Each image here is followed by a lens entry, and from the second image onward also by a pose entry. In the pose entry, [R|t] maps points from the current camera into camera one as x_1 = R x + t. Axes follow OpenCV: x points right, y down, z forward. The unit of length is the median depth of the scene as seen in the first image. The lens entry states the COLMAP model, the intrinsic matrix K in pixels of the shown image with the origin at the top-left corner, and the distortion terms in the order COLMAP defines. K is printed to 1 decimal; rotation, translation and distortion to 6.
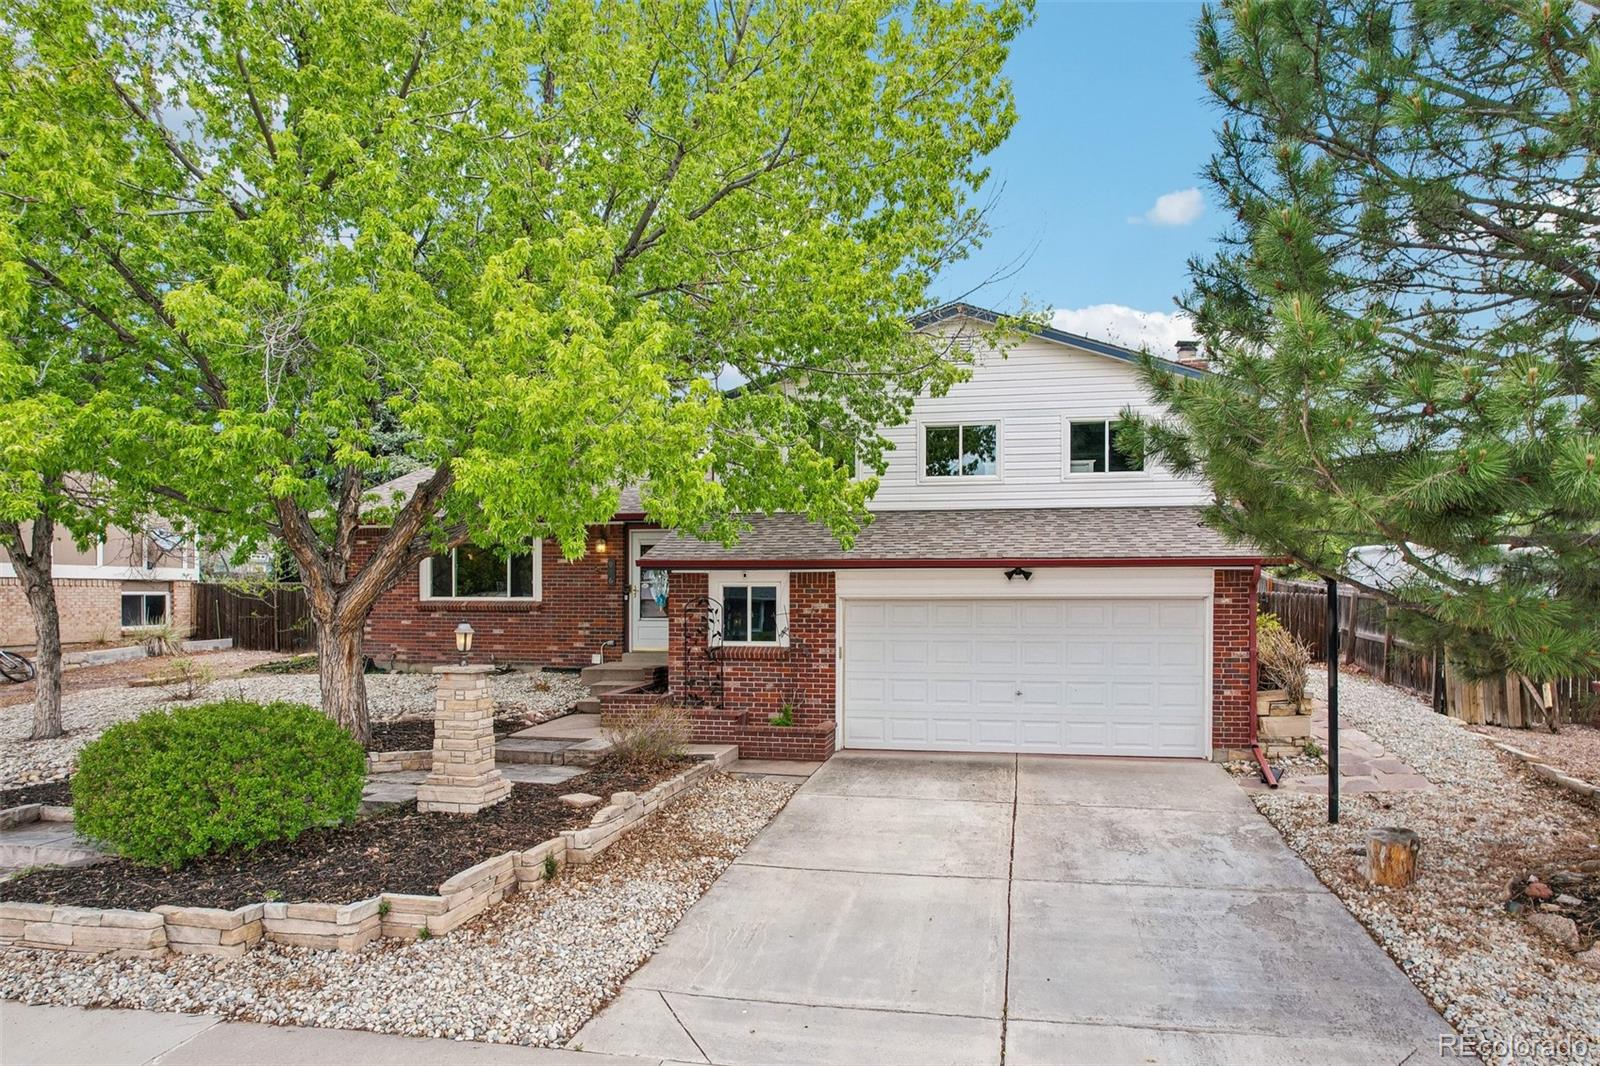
lens RADIAL K [[1053.3, 0, 830.3], [0, 1053.3, 587.9], [0, 0, 1]] dist [-0.076525, 0.070573]
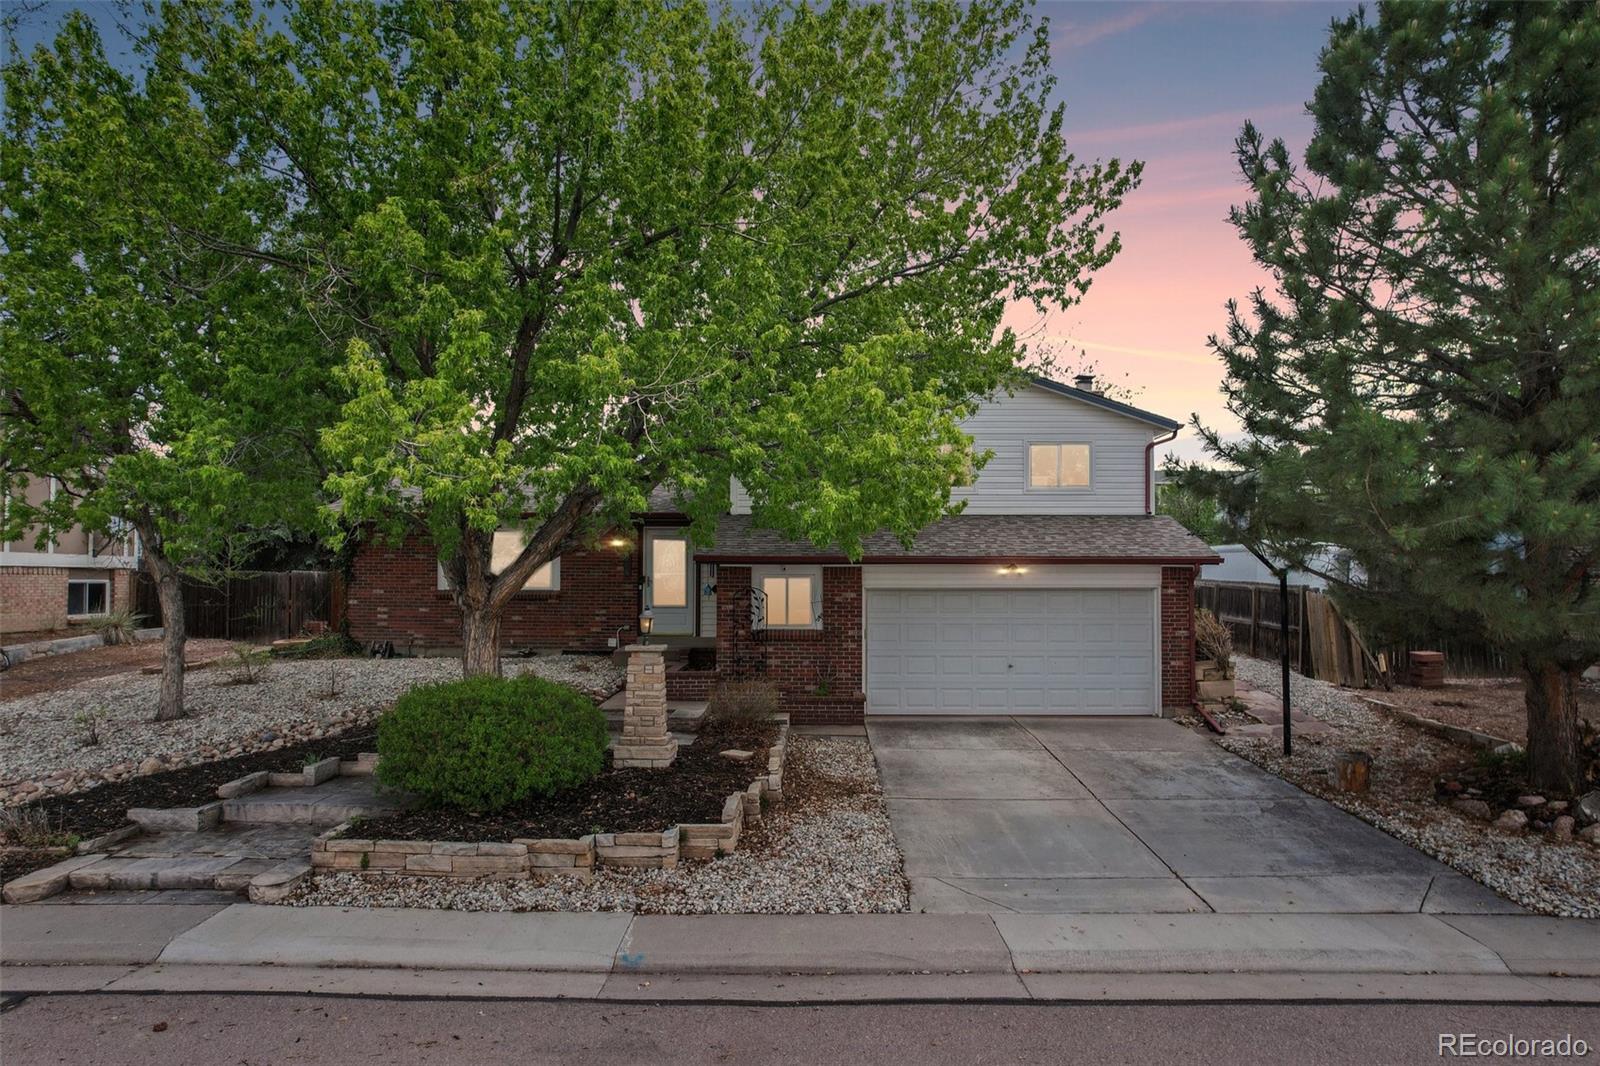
lens RADIAL K [[1053.3, 0, 802.0], [0, 1053.3, 538.0], [0, 0, 1]] dist [-0.076525, 0.070573]
pose [[0.980744, 0.010943, 0.194989, -0.329308], [-0.003927, 0.999332, -0.036328, -0.004766], [-0.195257, 0.034863, 0.980132, -0.178777]]
